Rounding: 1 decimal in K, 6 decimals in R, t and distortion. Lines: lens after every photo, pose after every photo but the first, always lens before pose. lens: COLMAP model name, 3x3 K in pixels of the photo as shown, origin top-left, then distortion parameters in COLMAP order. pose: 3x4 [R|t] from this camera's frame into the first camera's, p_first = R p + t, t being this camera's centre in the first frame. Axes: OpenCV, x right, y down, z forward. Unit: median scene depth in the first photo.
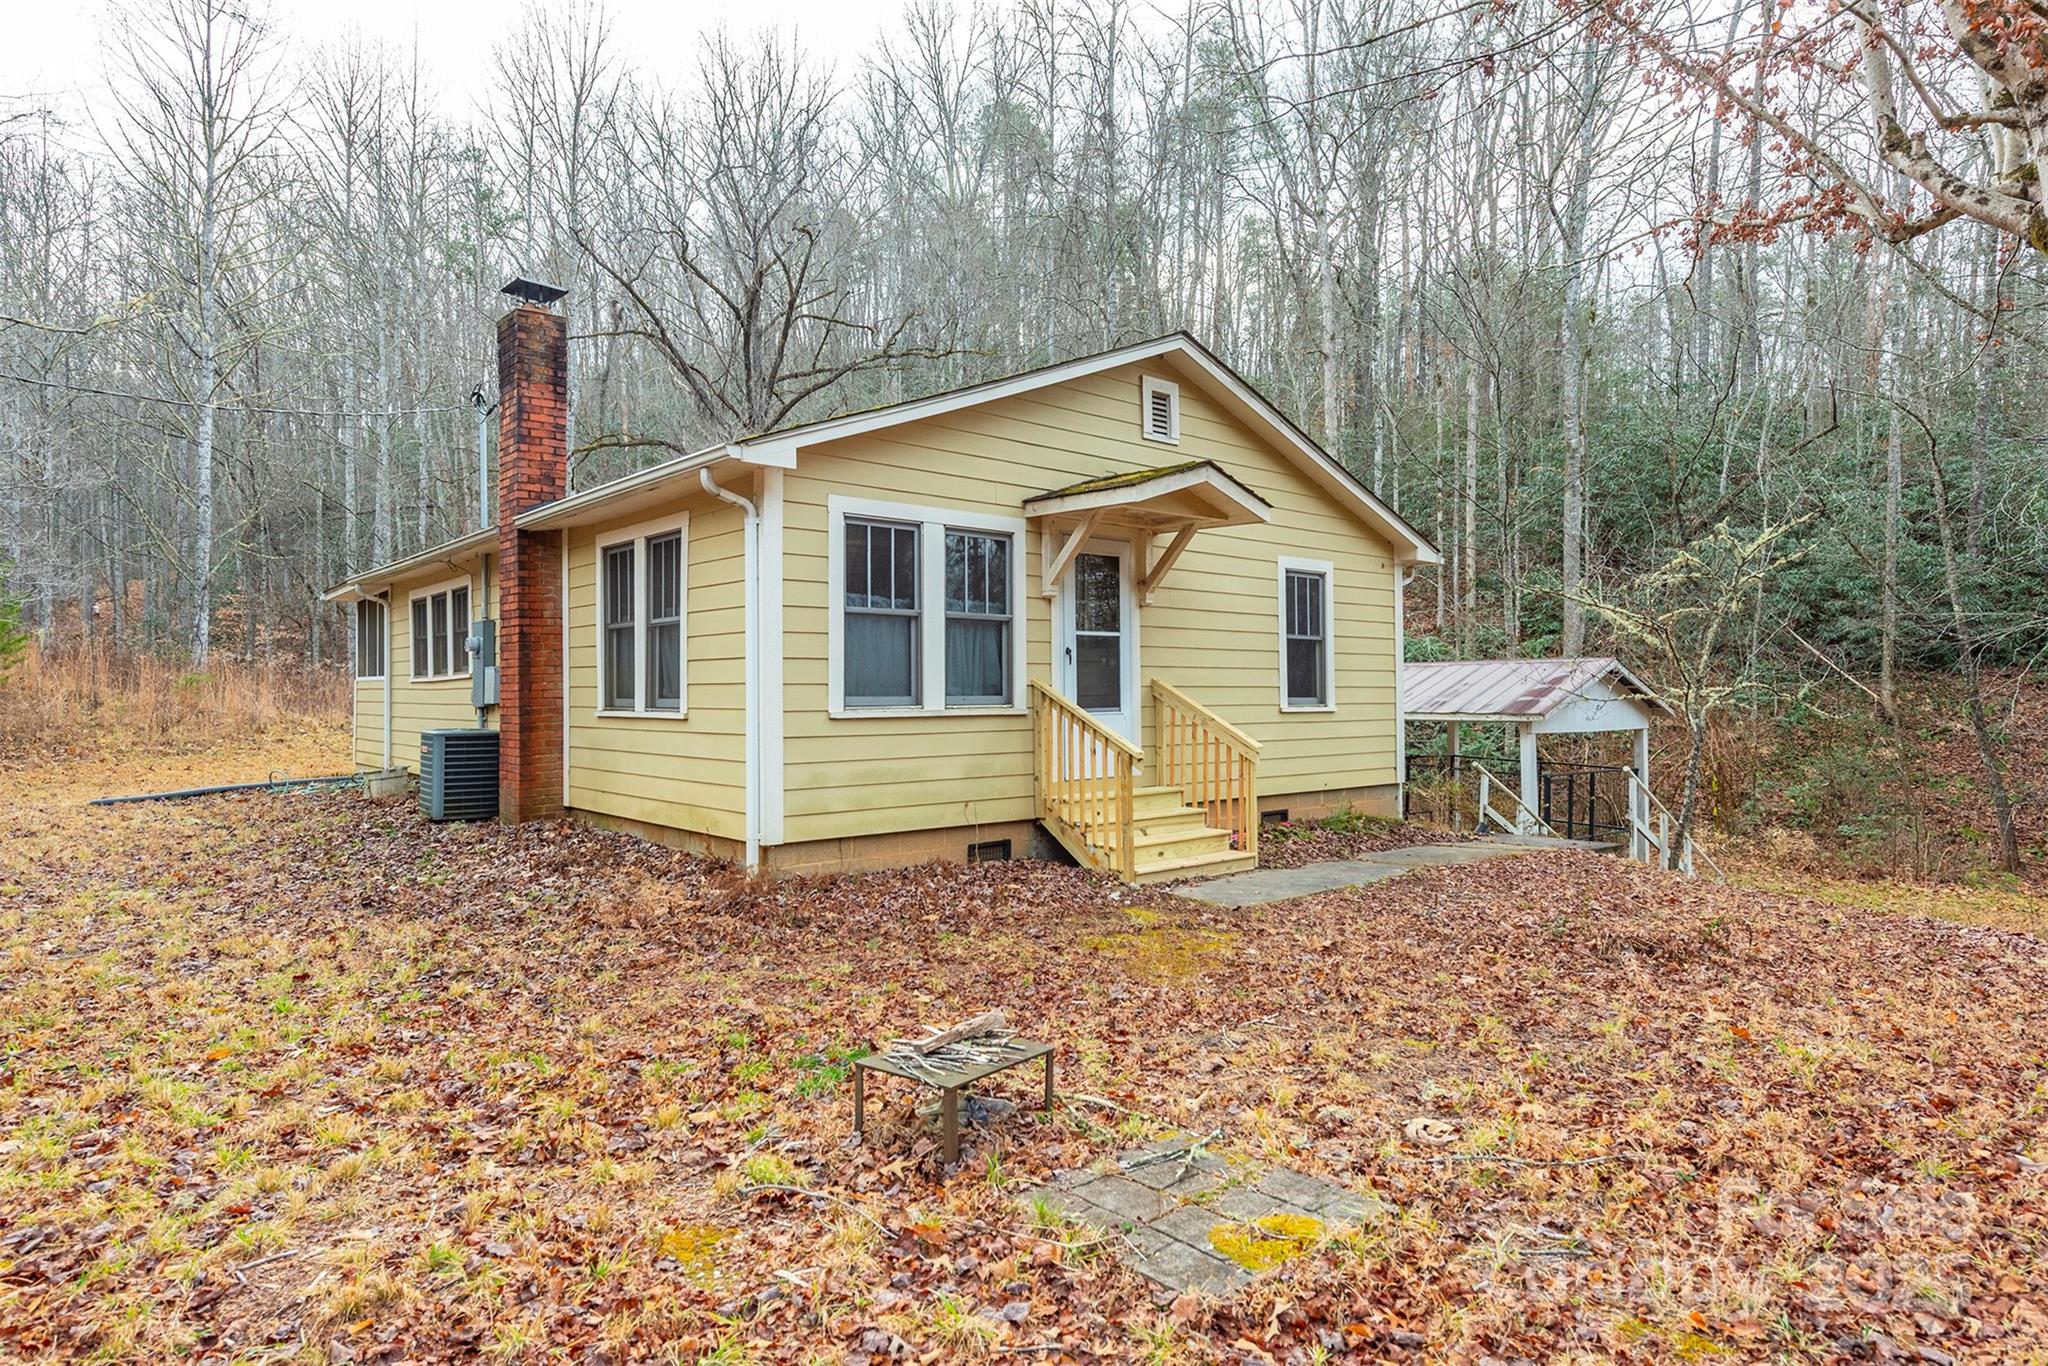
lens RADIAL K [[1167.7, 0, 1023.8], [0, 1167.7, 688.9], [0, 0, 1]] dist [0.000308, 0.000000]
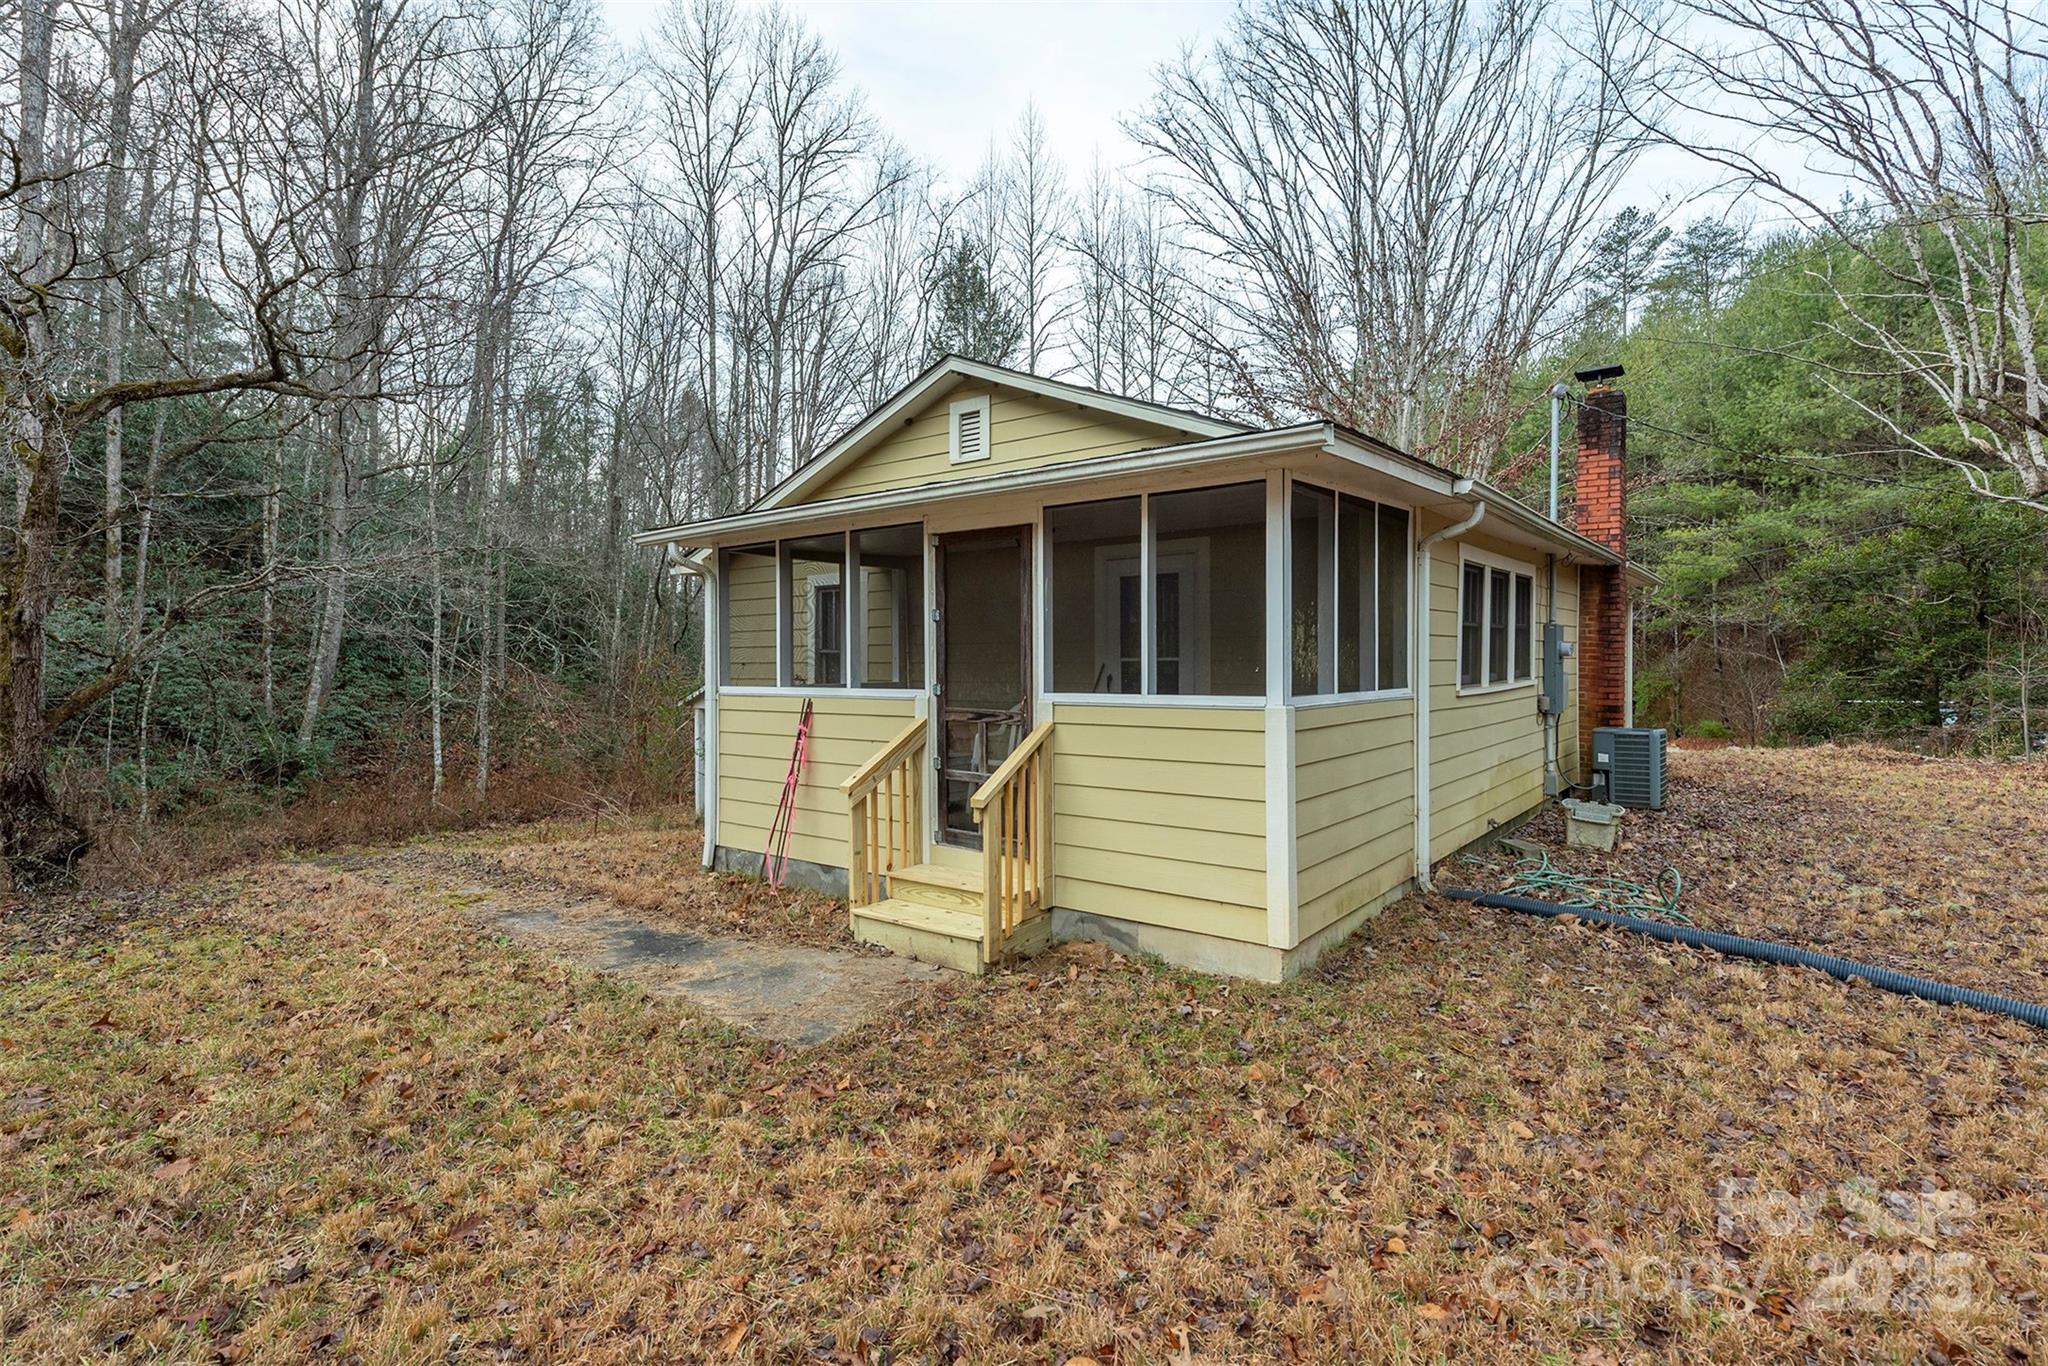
lens RADIAL K [[1006.8, 0, 1023.7], [0, 1006.8, 671.4], [0, 0, 1]] dist [0.017305, -0.008395]
pose [[-0.196126, -0.016196, 0.980445, -1.289916], [-0.001530, 0.999867, 0.016211, -0.035372], [-0.980577, 0.001679, -0.196125, 1.725526]]
